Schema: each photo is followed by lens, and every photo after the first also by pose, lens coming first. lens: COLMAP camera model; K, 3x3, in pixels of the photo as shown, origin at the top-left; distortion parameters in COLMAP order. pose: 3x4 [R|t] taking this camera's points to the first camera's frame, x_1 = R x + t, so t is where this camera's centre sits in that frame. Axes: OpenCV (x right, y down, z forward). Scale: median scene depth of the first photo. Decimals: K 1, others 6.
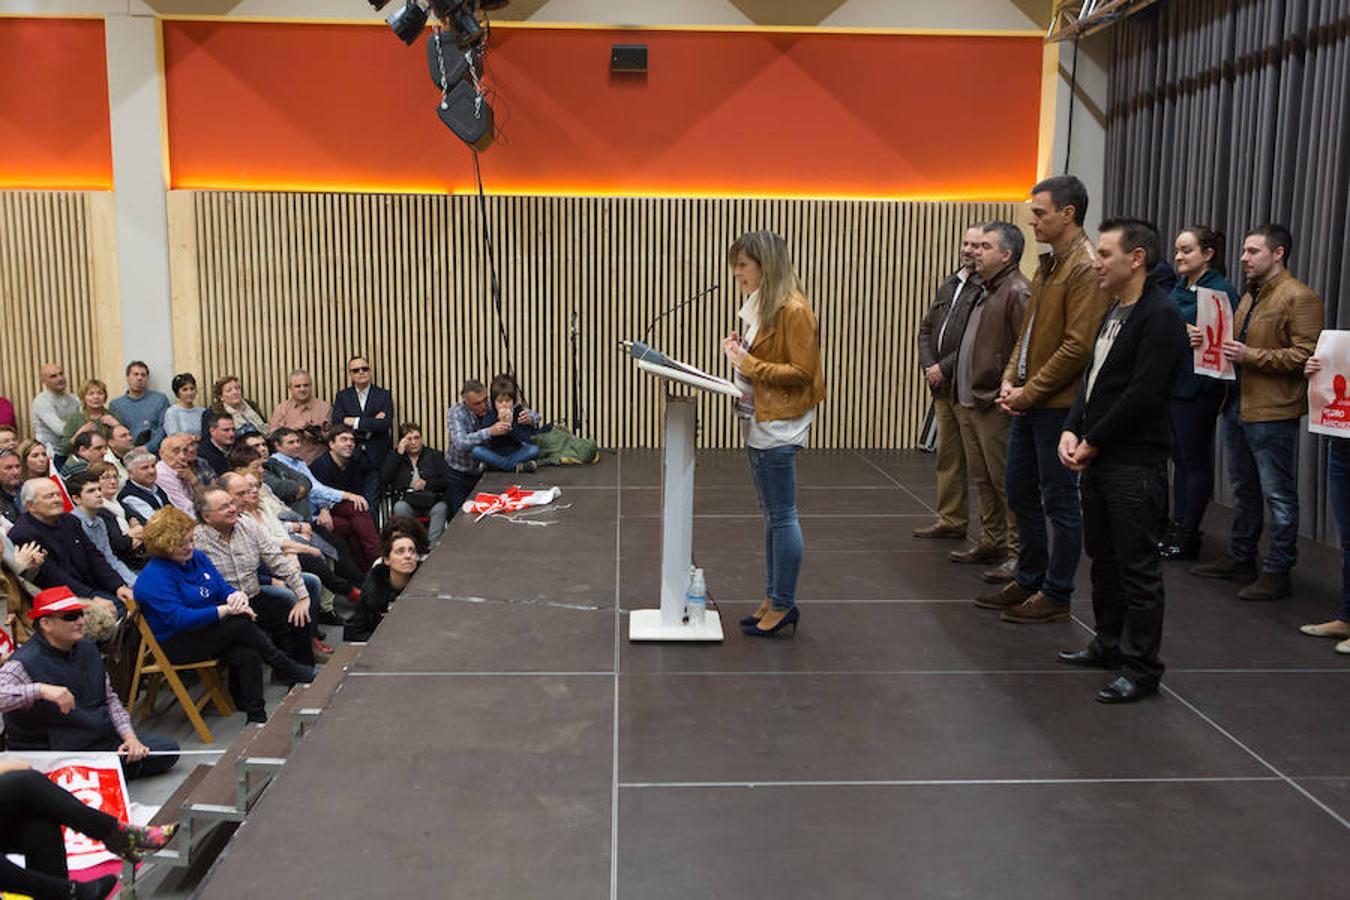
lens RADIAL K [[1232.7, 0, 675.0], [0, 1232.7, 450.0], [0, 0, 1]] dist [0.008138, 0.019796]
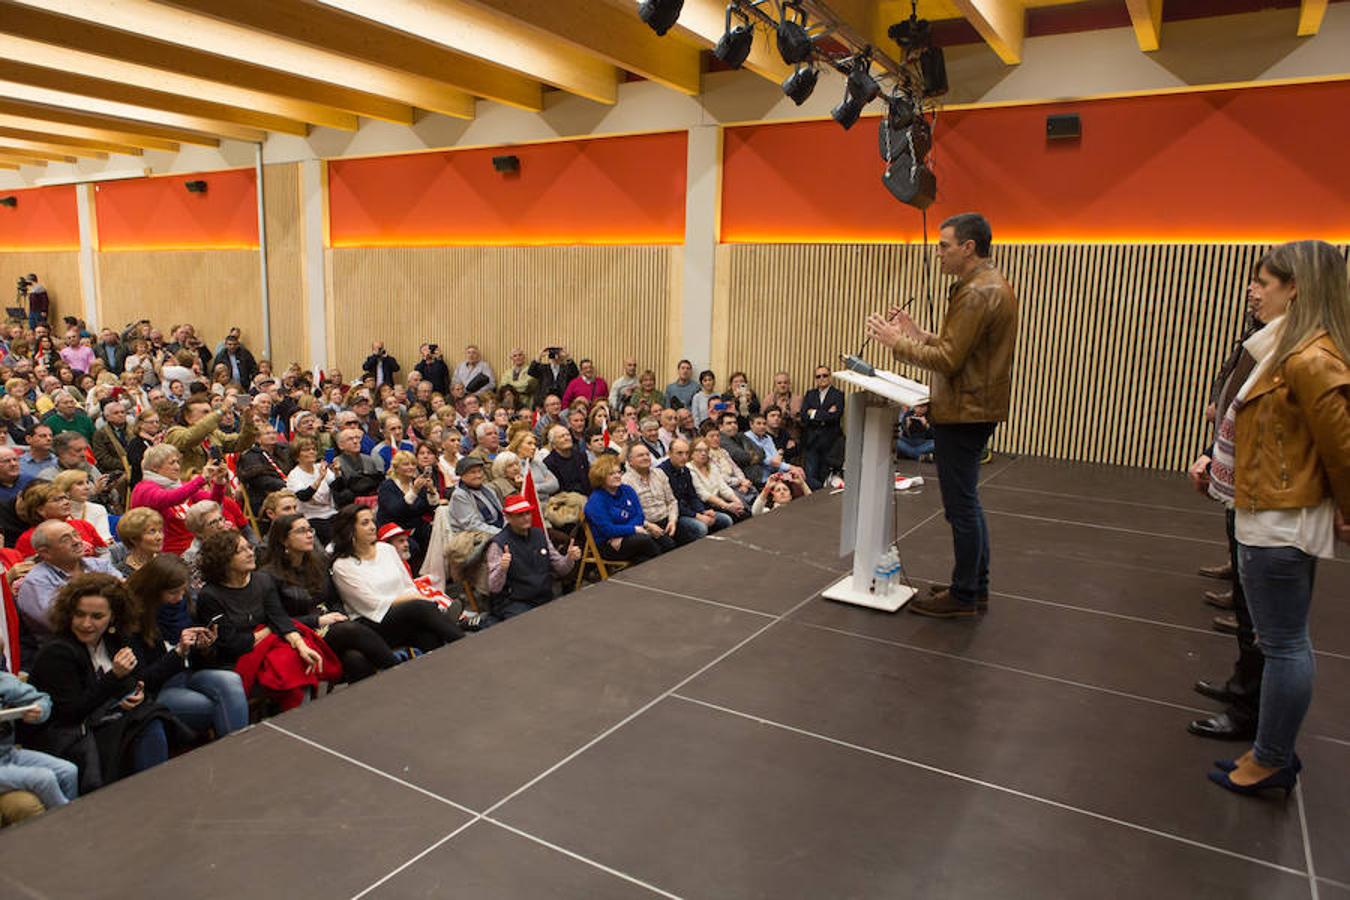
lens RADIAL K [[927.7, 0, 675.0], [0, 927.7, 450.0], [0, 0, 1]] dist [-0.002843, 0.001441]
pose [[0.833821, 0.105890, -0.541784, 0.202457], [-0.100503, 0.994147, 0.039627, -0.009639], [0.542809, 0.021409, 0.839583, 0.077200]]
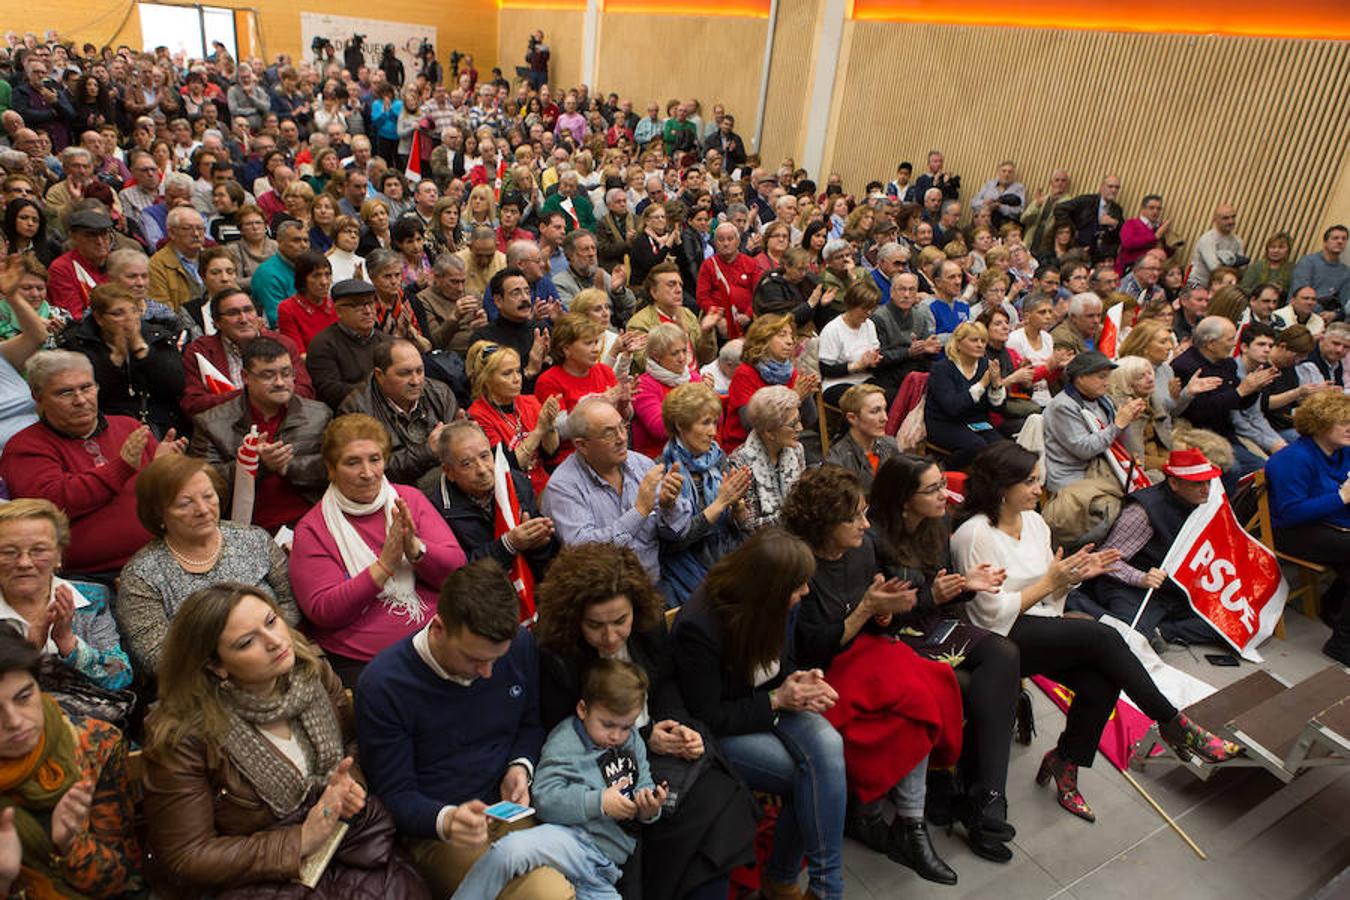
lens RADIAL K [[921.1, 0, 675.0], [0, 921.1, 450.0], [0, 0, 1]] dist [-0.009179, 0.006549]
pose [[0.506134, 0.381058, -0.773707, -0.093846], [-0.225070, 0.924371, 0.308028, -0.010719], [0.832570, 0.018235, 0.553620, 0.164097]]
